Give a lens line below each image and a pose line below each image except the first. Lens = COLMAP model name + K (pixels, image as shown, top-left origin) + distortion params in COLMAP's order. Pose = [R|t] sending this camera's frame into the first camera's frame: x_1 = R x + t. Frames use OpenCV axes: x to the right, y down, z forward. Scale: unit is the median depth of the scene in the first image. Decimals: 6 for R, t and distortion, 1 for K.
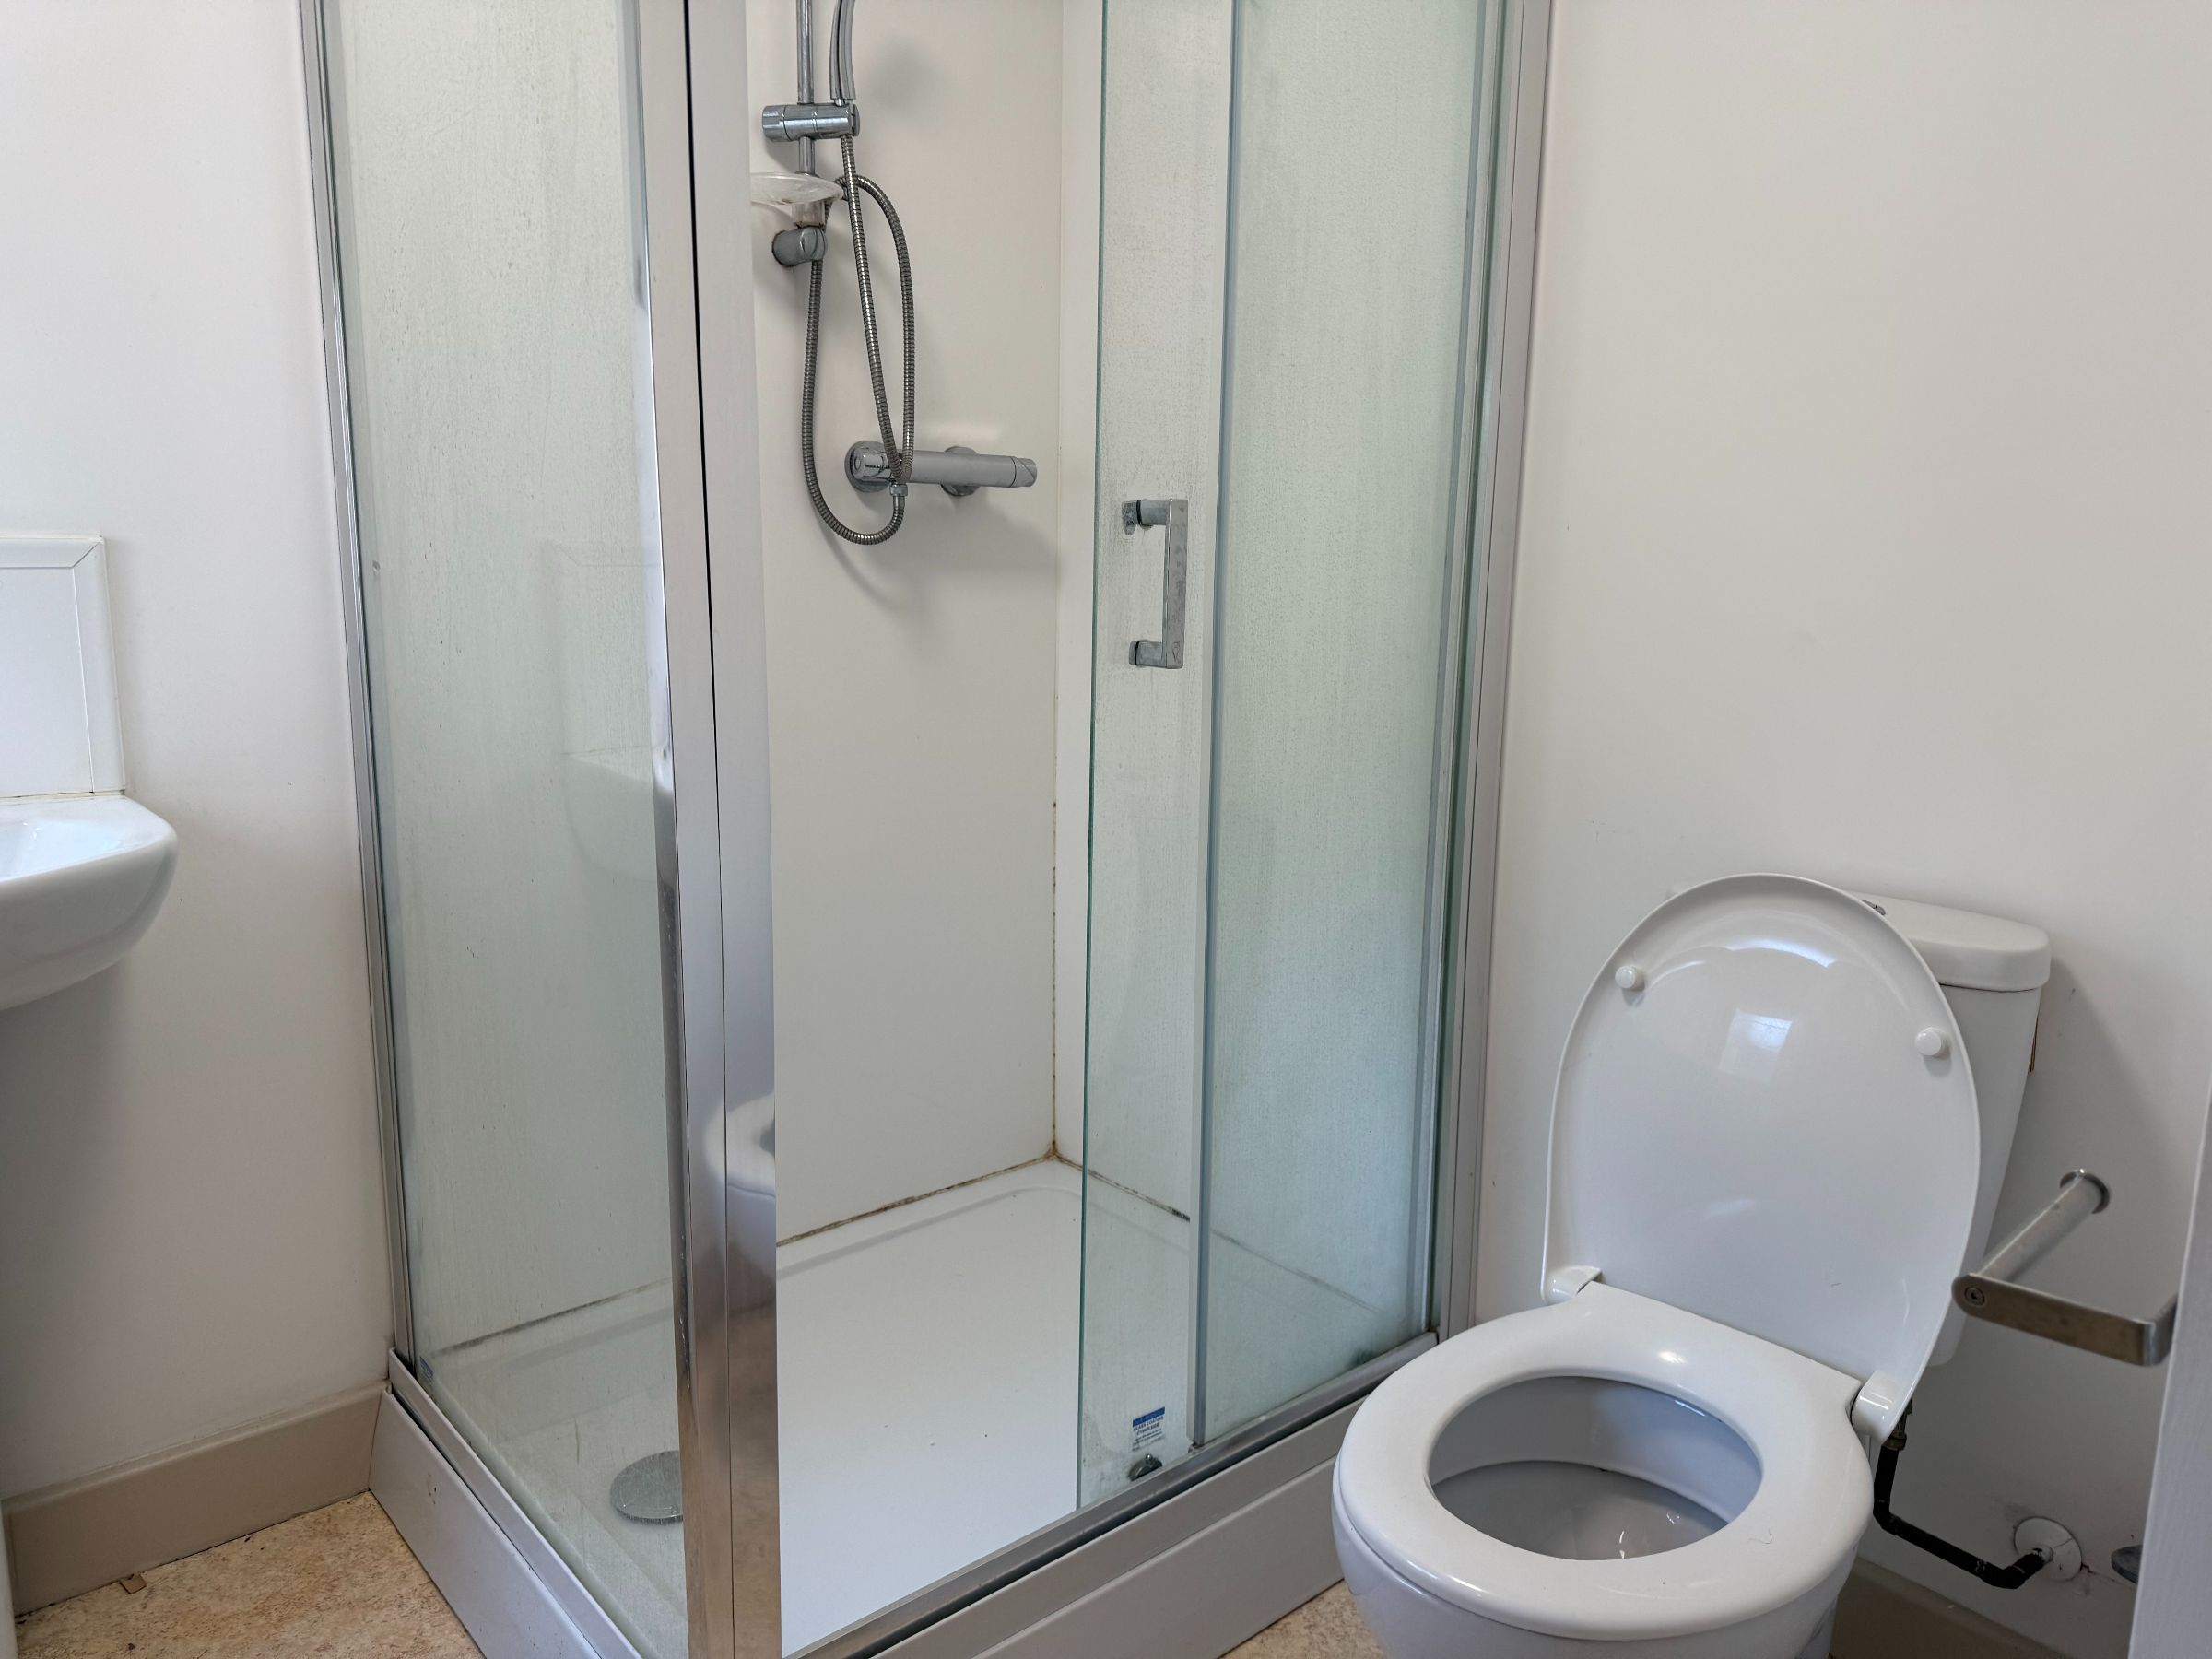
lens RADIAL K [[1542.6, 0, 1086.0], [0, 1542.6, 822.0], [0, 0, 1]] dist [0.056973, -0.058811]
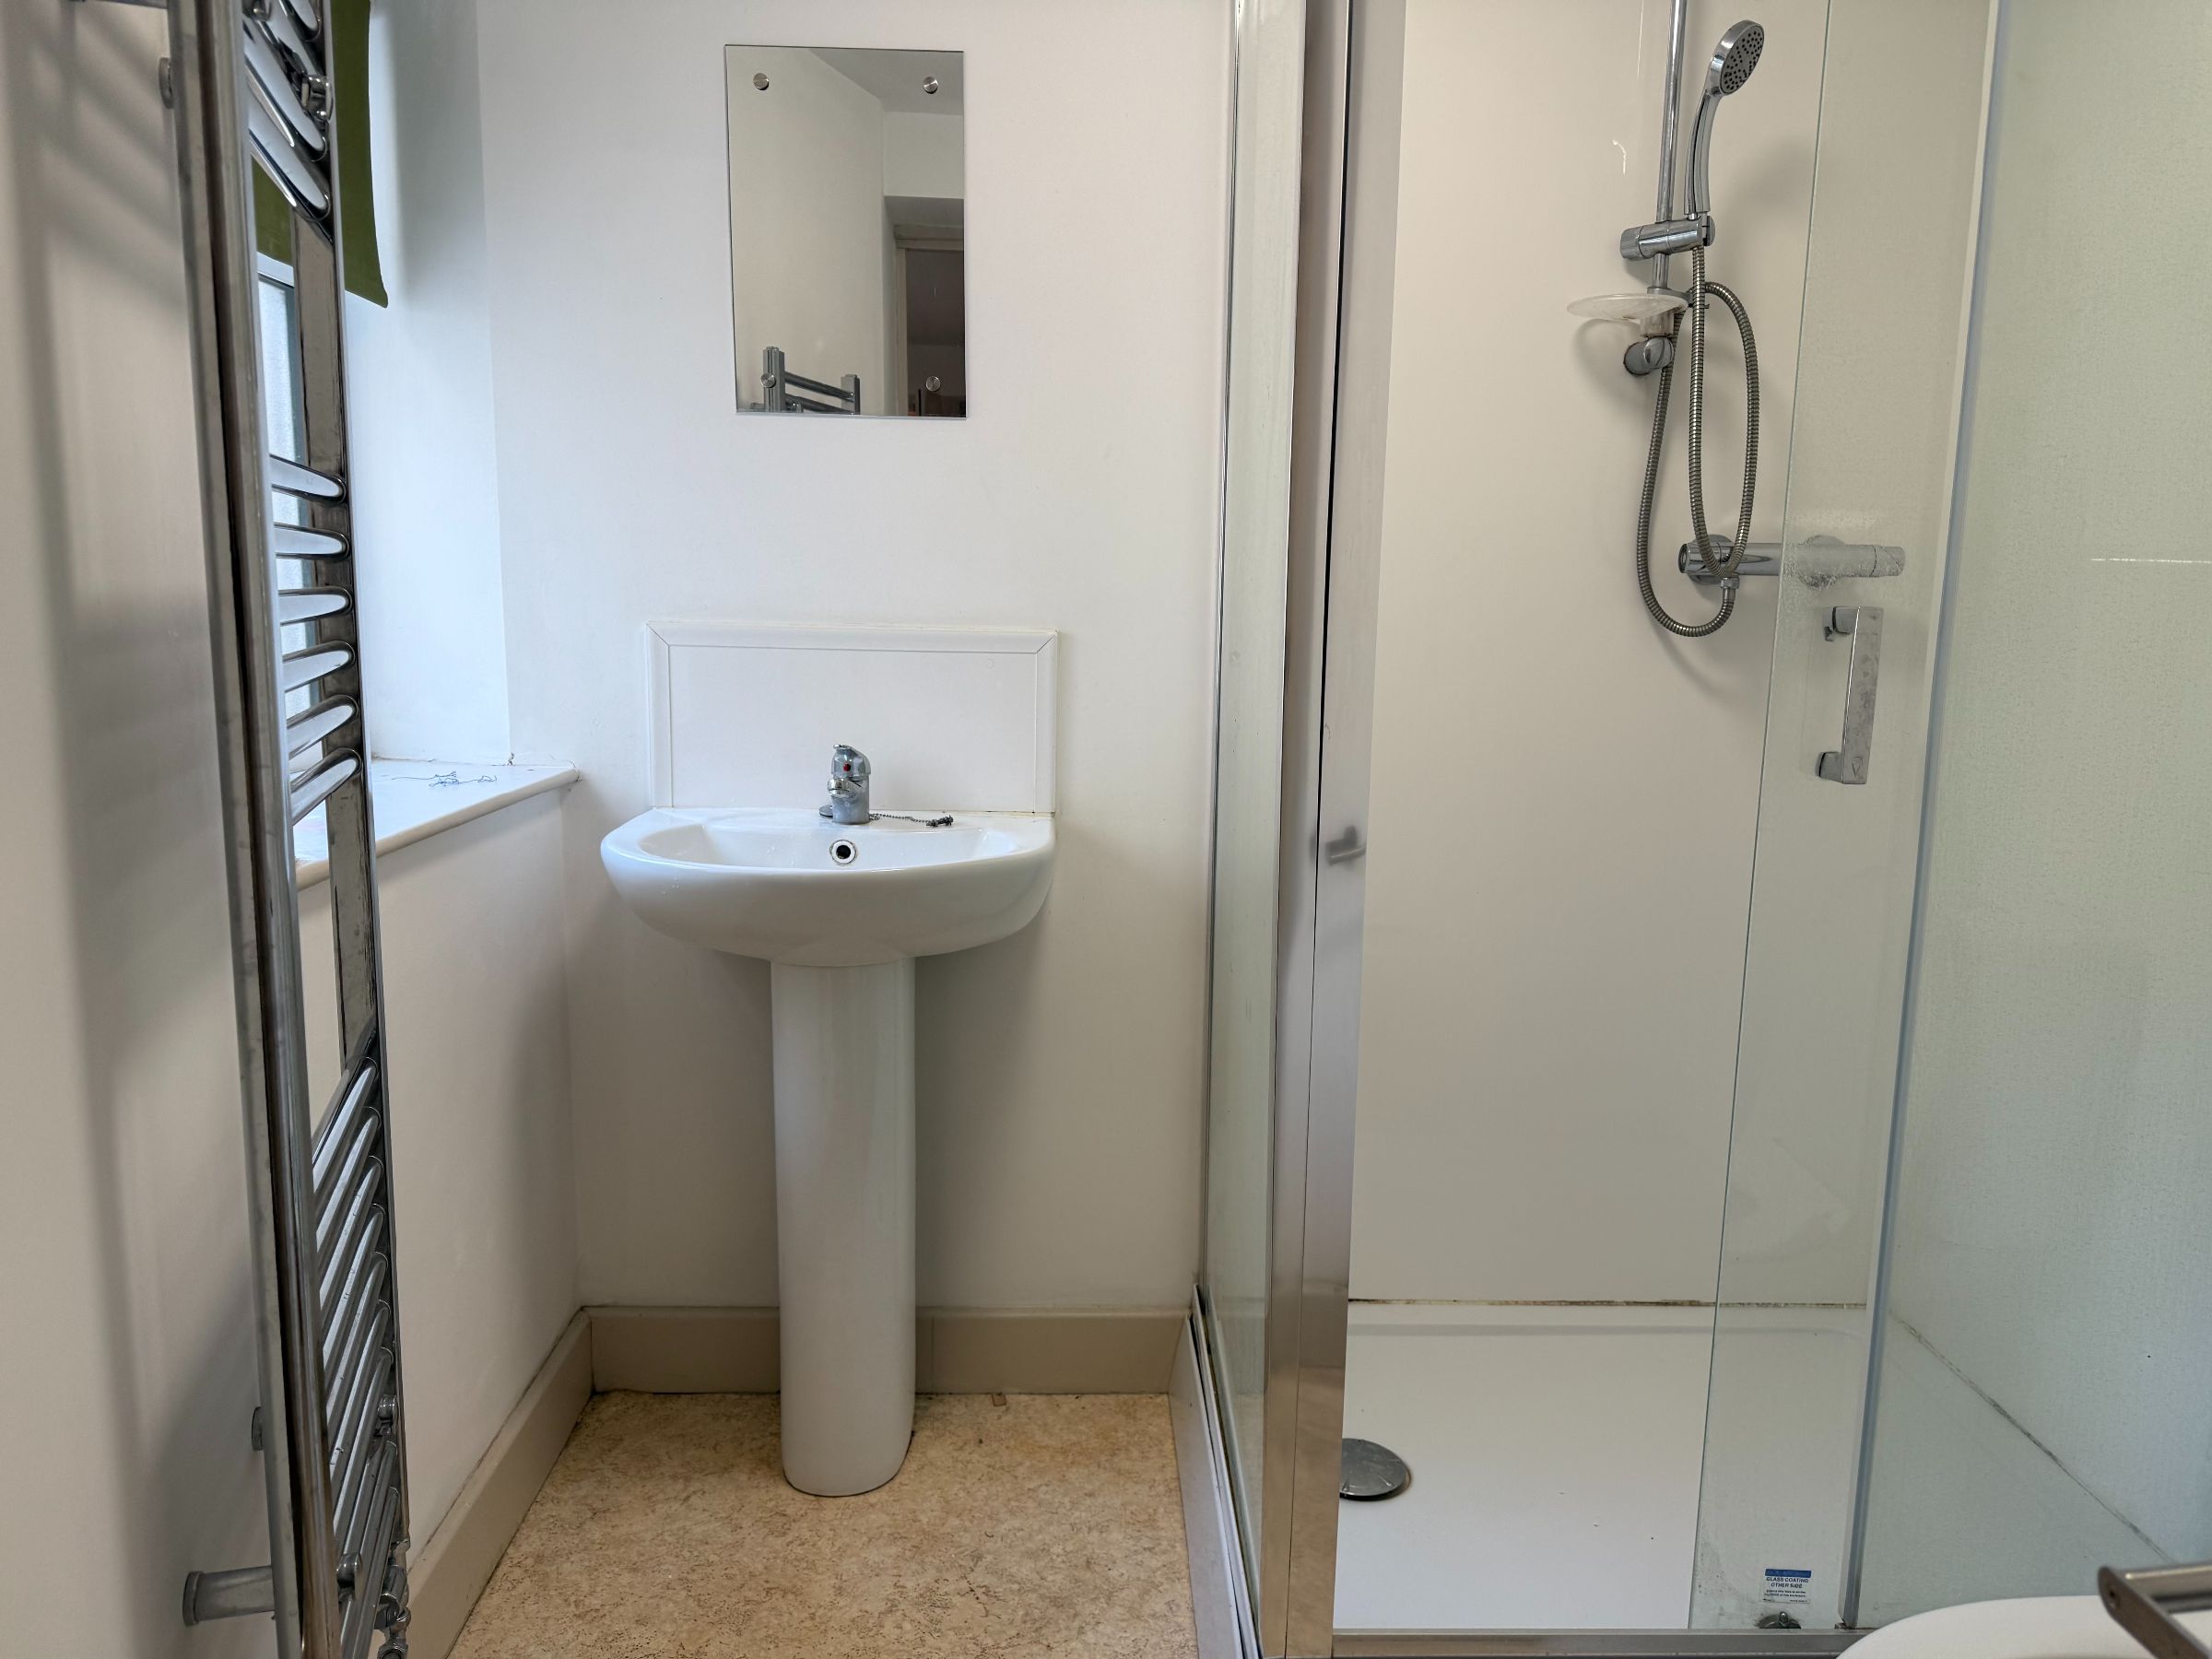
lens RADIAL K [[1542.6, 0, 1106.3], [0, 1542.6, 815.1], [0, 0, 1]] dist [0.056973, -0.058811]
pose [[0.776011, 0.089272, -0.624370, 0.222776], [-0.116746, 0.993157, -0.003098, -0.017289], [0.619820, 0.075297, 0.781123, -0.023266]]
